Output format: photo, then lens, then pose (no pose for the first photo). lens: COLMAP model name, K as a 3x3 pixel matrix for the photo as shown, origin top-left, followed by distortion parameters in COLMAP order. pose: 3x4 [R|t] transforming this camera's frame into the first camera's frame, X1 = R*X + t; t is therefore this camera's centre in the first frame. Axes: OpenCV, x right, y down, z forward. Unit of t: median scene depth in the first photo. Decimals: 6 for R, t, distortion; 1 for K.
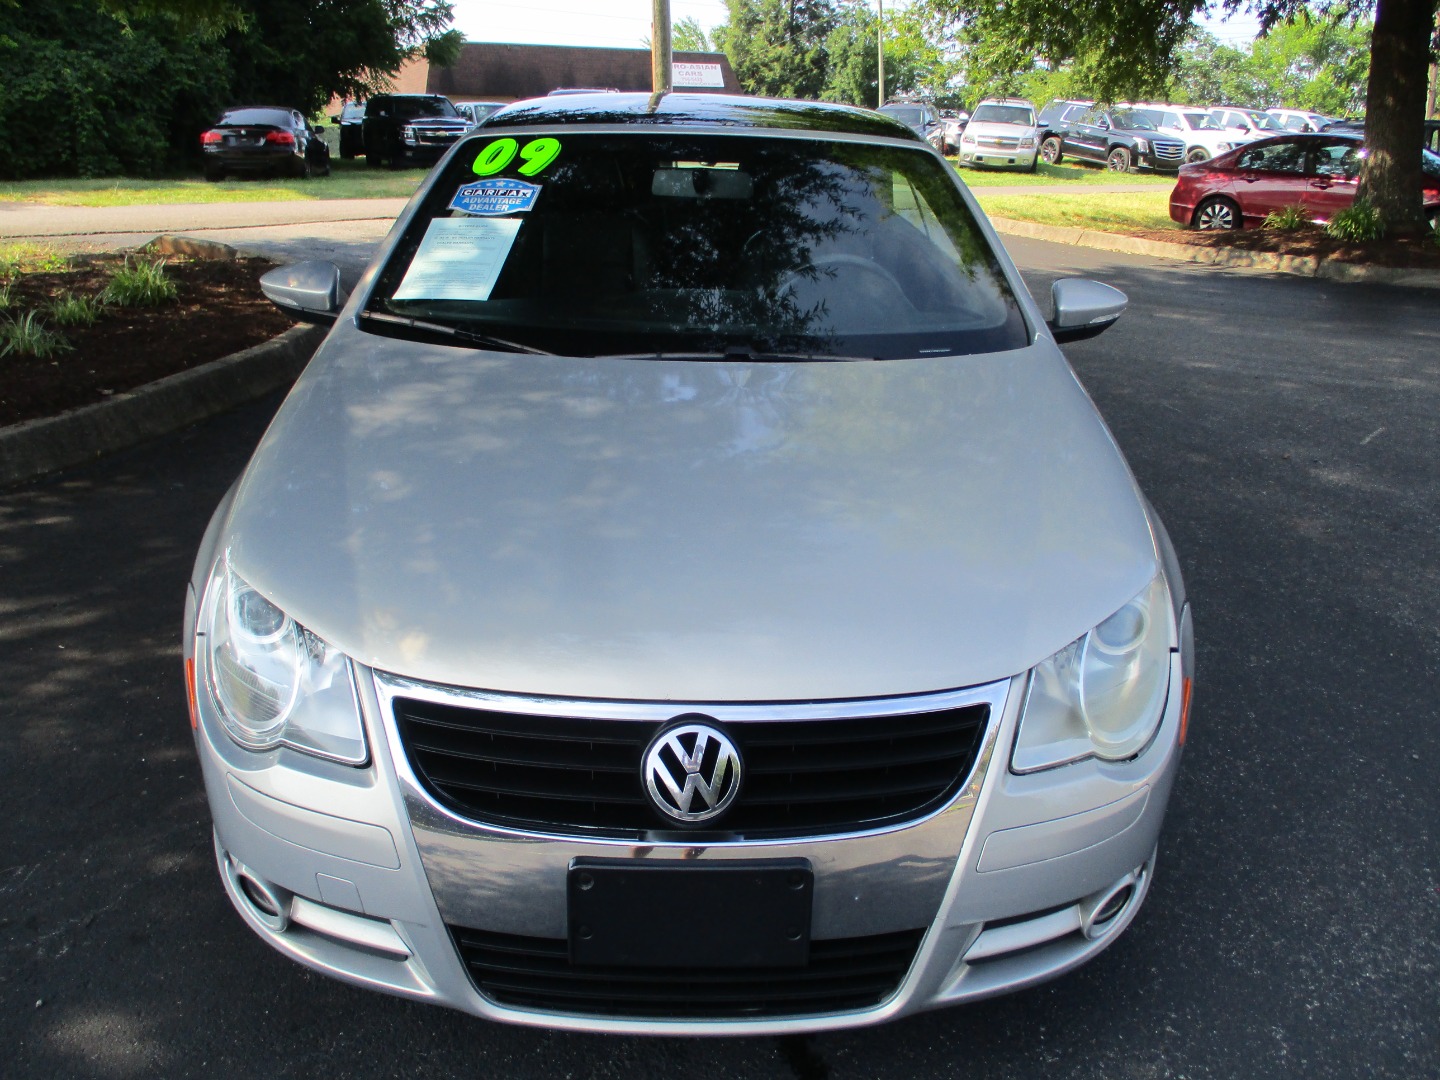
lens RADIAL K [[1243.2, 0, 720.0], [0, 1243.2, 540.0], [0, 0, 1]] dist [-0.027143, 0.010840]
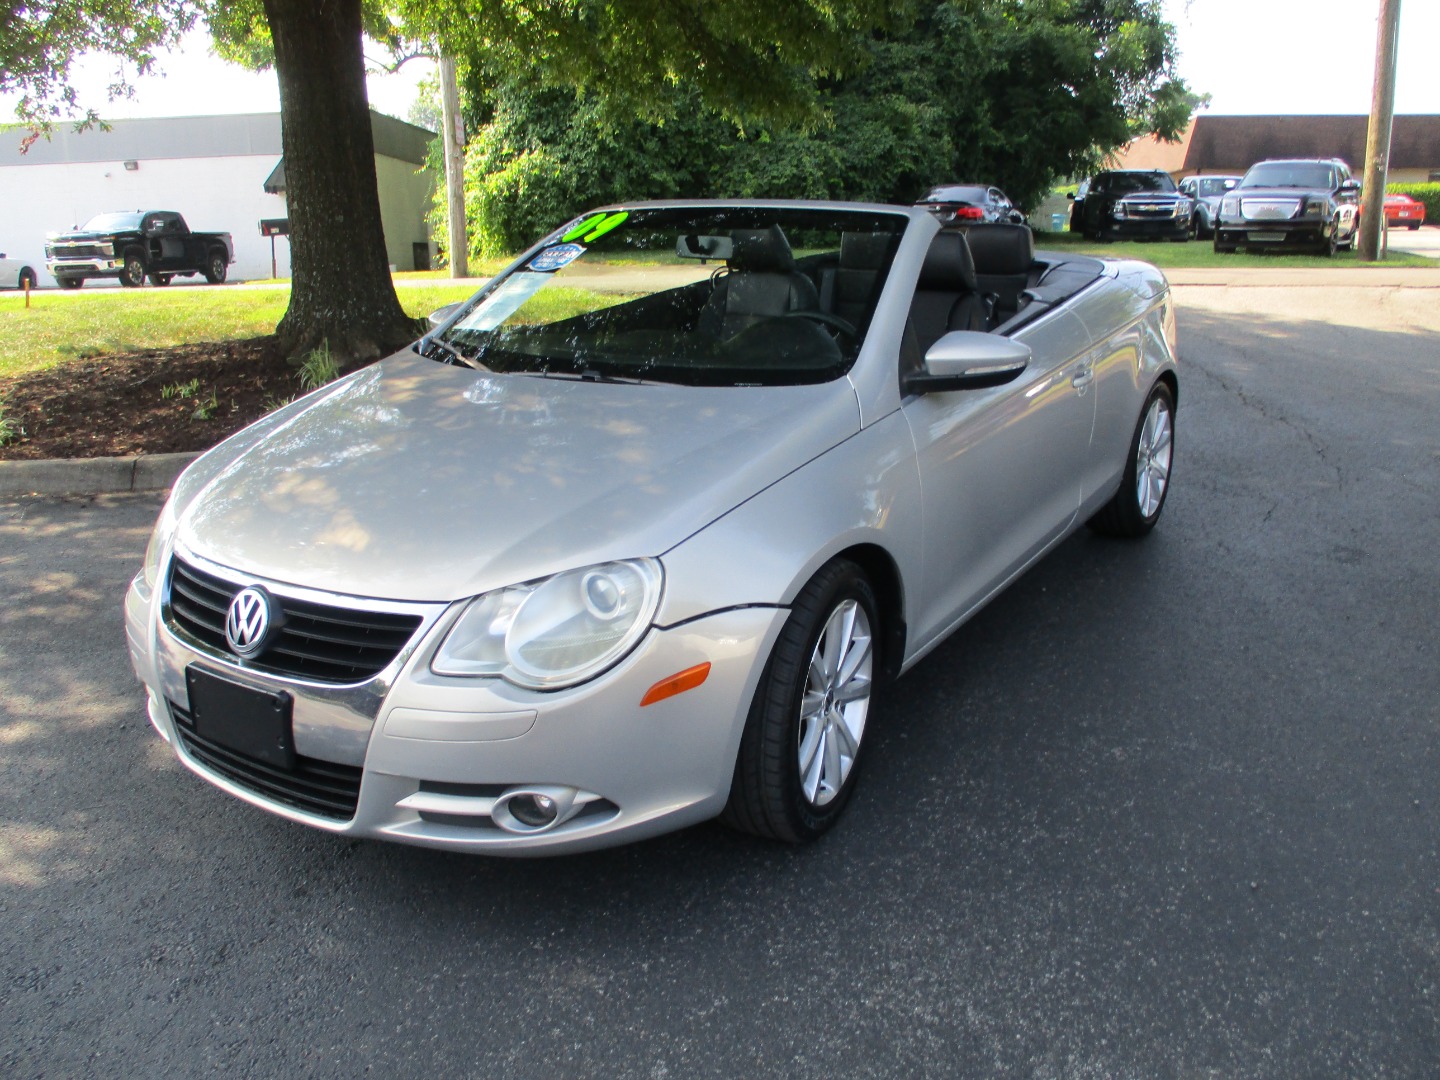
lens RADIAL K [[1243.2, 0, 720.0], [0, 1243.2, 540.0], [0, 0, 1]] dist [-0.027143, 0.010840]
pose [[0.819256, 0.132854, -0.557825, 0.111308], [-0.163998, 0.986443, -0.005922, 0.000295], [0.549476, 0.096334, 0.829937, 0.004023]]
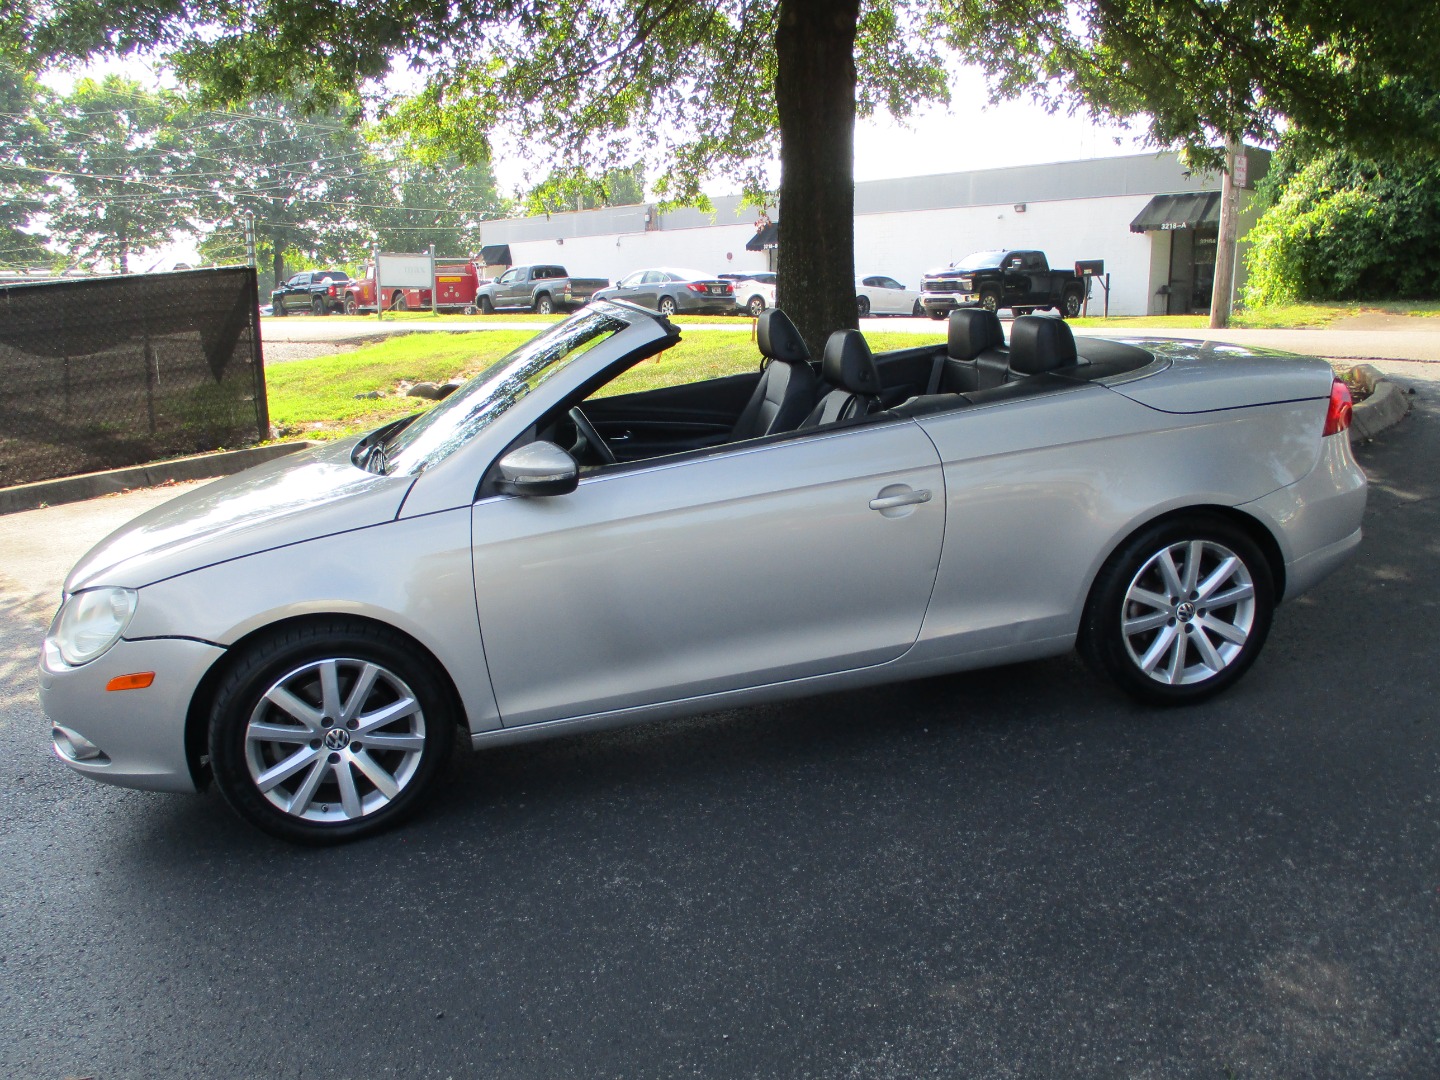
lens RADIAL K [[1238.9, 0, 716.3], [0, 1238.9, 539.3], [0, 0, 1]] dist [-0.018970, 0.001700]
pose [[0.208945, 0.209313, -0.955264, 0.216987], [-0.286317, 0.947115, 0.144901, -0.052556], [0.935074, 0.243233, 0.257825, 0.135700]]
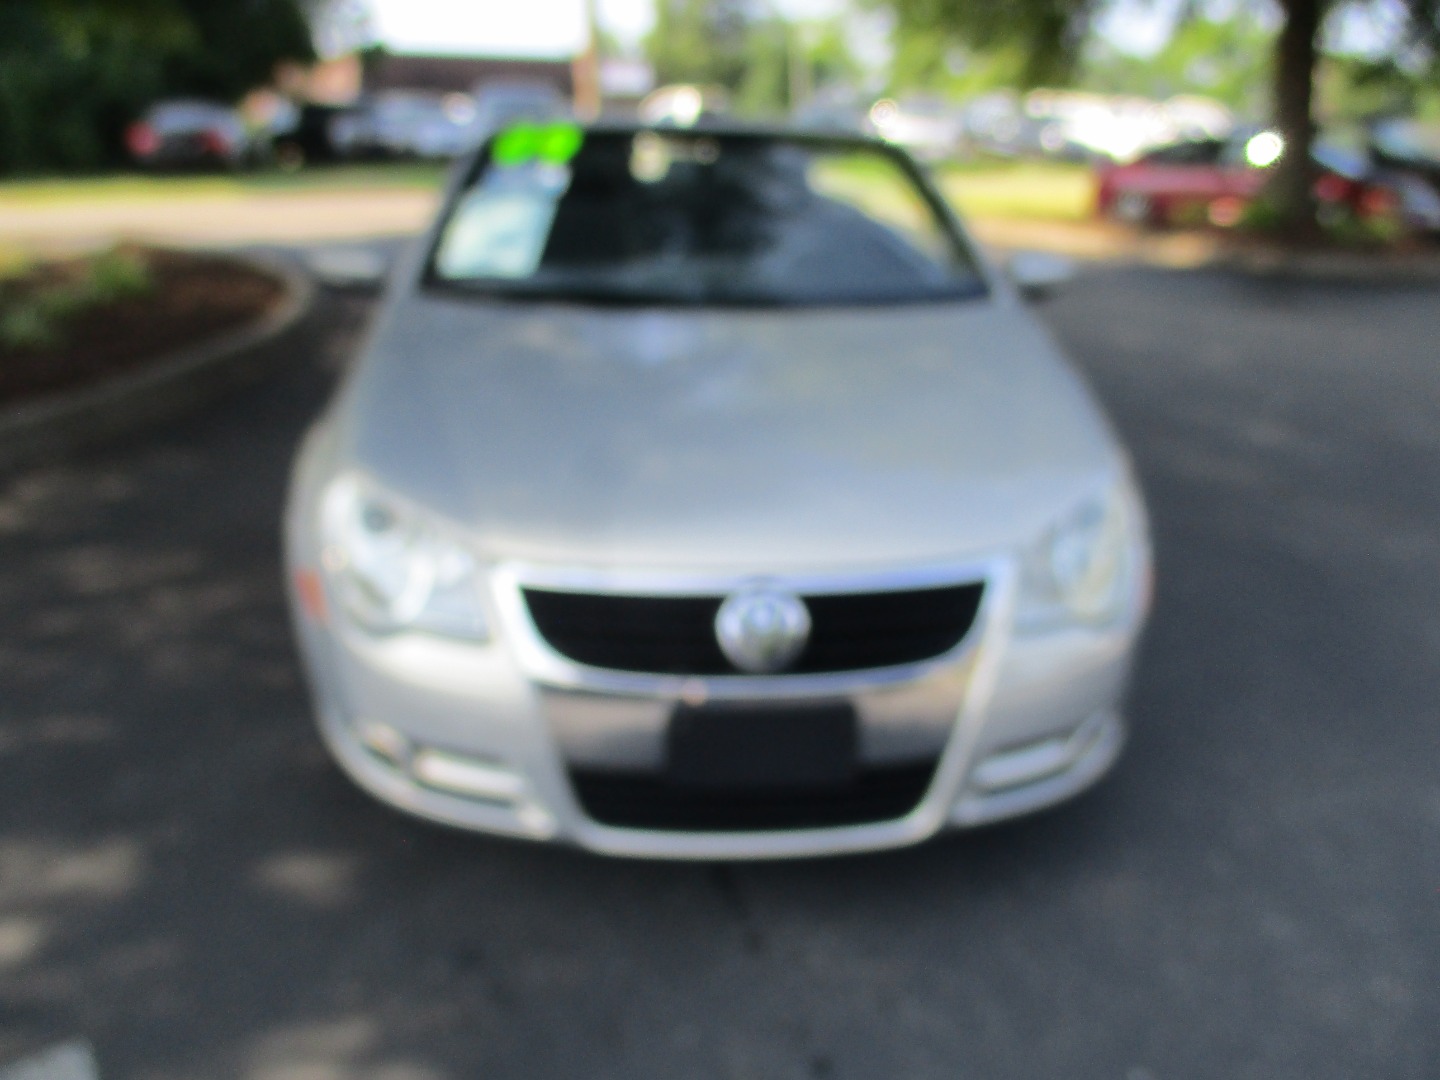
lens RADIAL K [[1243.2, 0, 720.0], [0, 1243.2, 540.0], [0, 0, 1]] dist [-0.027143, 0.010840]
pose [[0.997890, -0.021681, 0.061202, -0.012521], [0.021753, 0.999763, -0.000513, 0.008581], [-0.061177, 0.001843, 0.998125, -0.021315]]
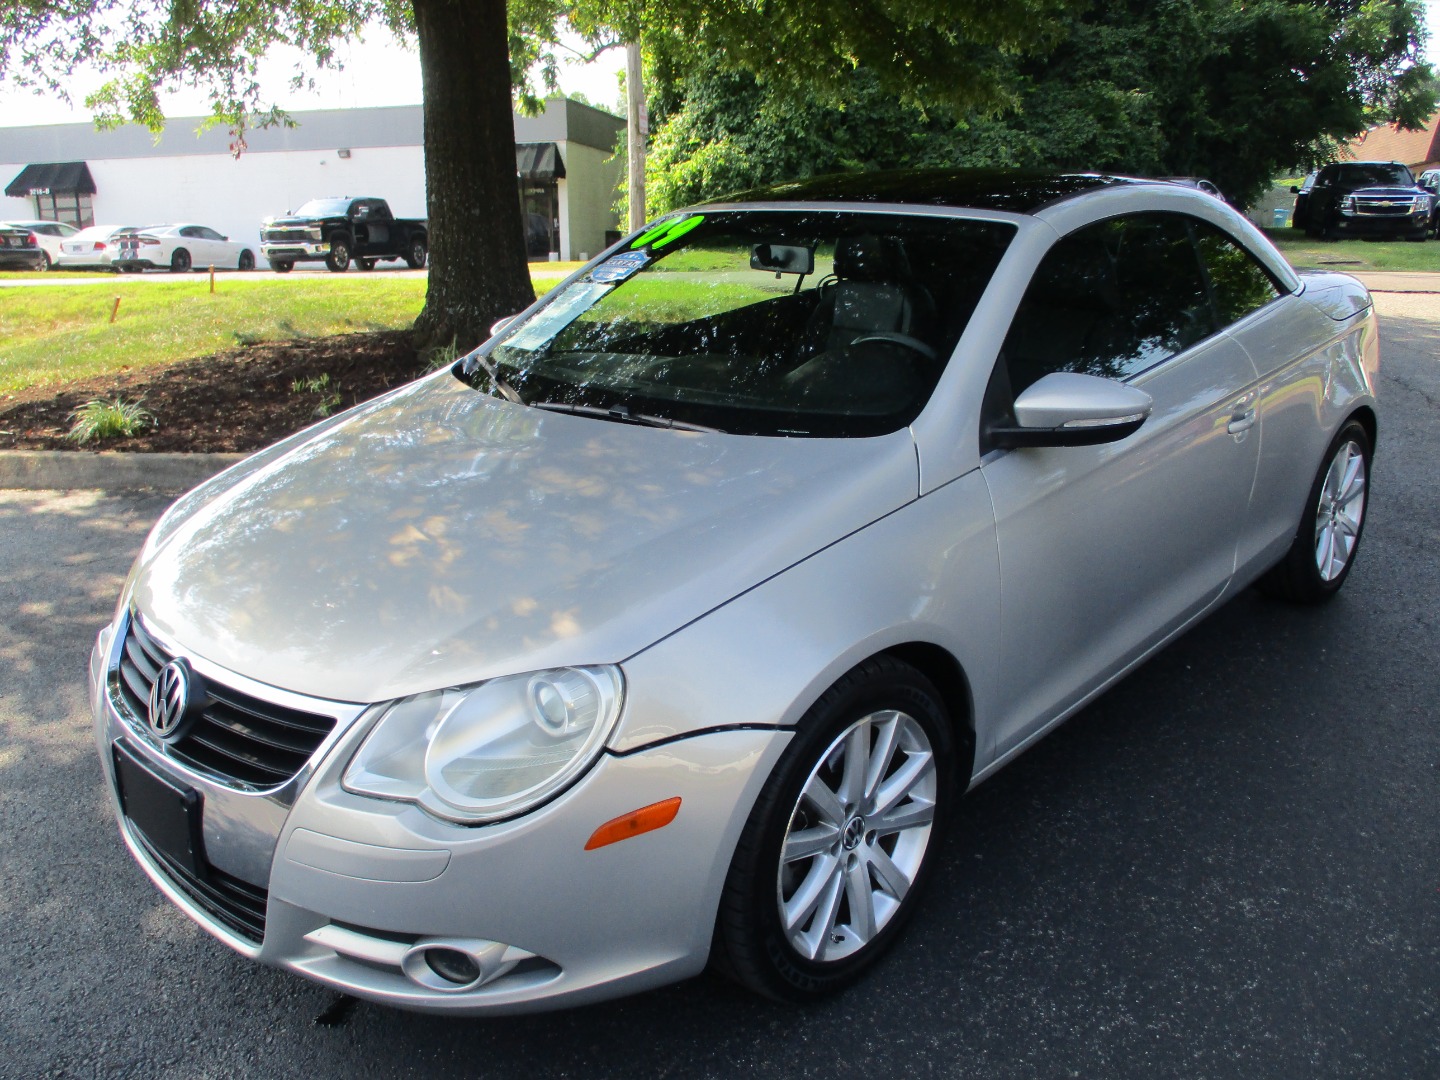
lens RADIAL K [[1238.9, 0, 716.3], [0, 1238.9, 539.3], [0, 0, 1]] dist [-0.018970, 0.001700]
pose [[0.716078, 0.175463, -0.675608, 0.107459], [-0.209849, 0.977230, 0.031378, -0.012164], [0.665730, 0.119307, 0.736593, 0.035678]]
